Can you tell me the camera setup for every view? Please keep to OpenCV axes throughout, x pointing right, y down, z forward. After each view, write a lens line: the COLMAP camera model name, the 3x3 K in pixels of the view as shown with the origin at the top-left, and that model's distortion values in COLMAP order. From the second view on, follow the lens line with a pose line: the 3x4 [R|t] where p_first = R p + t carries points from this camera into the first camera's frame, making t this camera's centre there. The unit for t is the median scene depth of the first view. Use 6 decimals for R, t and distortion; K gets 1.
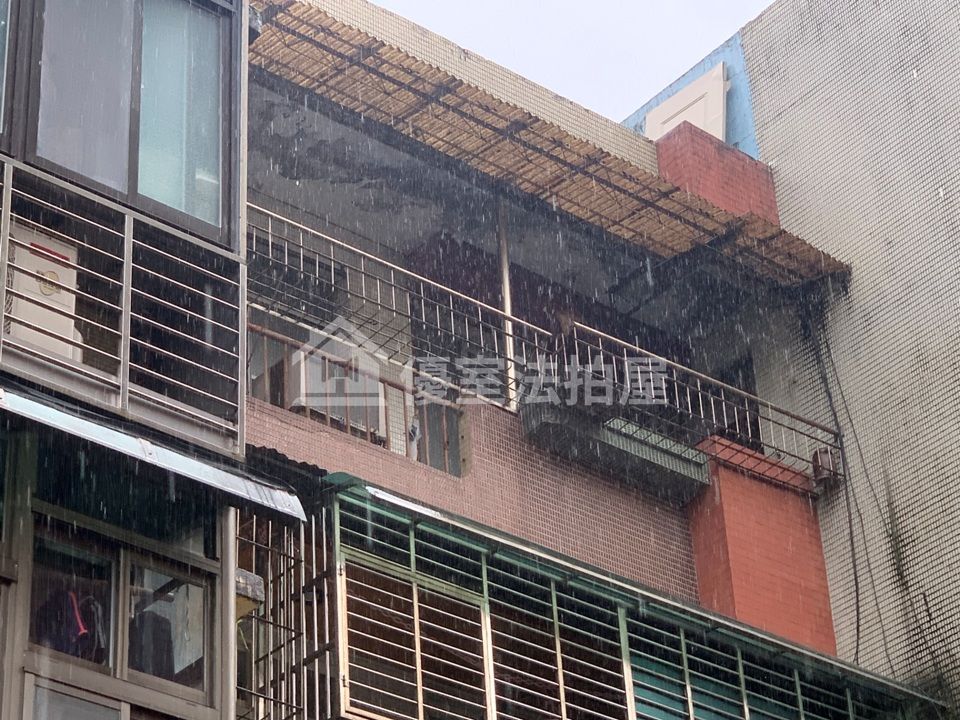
lens RADIAL K [[2599.0, 0, 465.0], [0, 2599.0, 390.3], [0, 0, 1]] dist [0.055073, 0.000000]
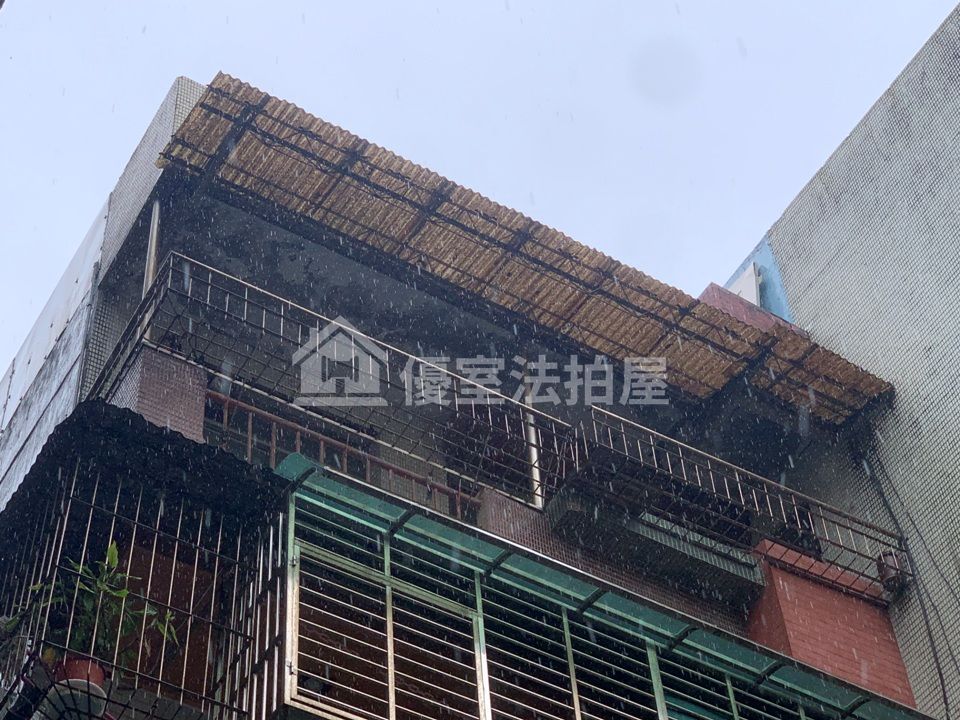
lens RADIAL K [[1995.6, 0, 475.6], [0, 1995.6, 358.4], [0, 0, 1]] dist [0.021706, 0.000000]
pose [[0.990891, -0.107533, -0.081068, 0.059759], [0.077384, 0.947340, -0.310739, 0.176814], [0.110214, 0.301635, 0.947032, 0.297412]]
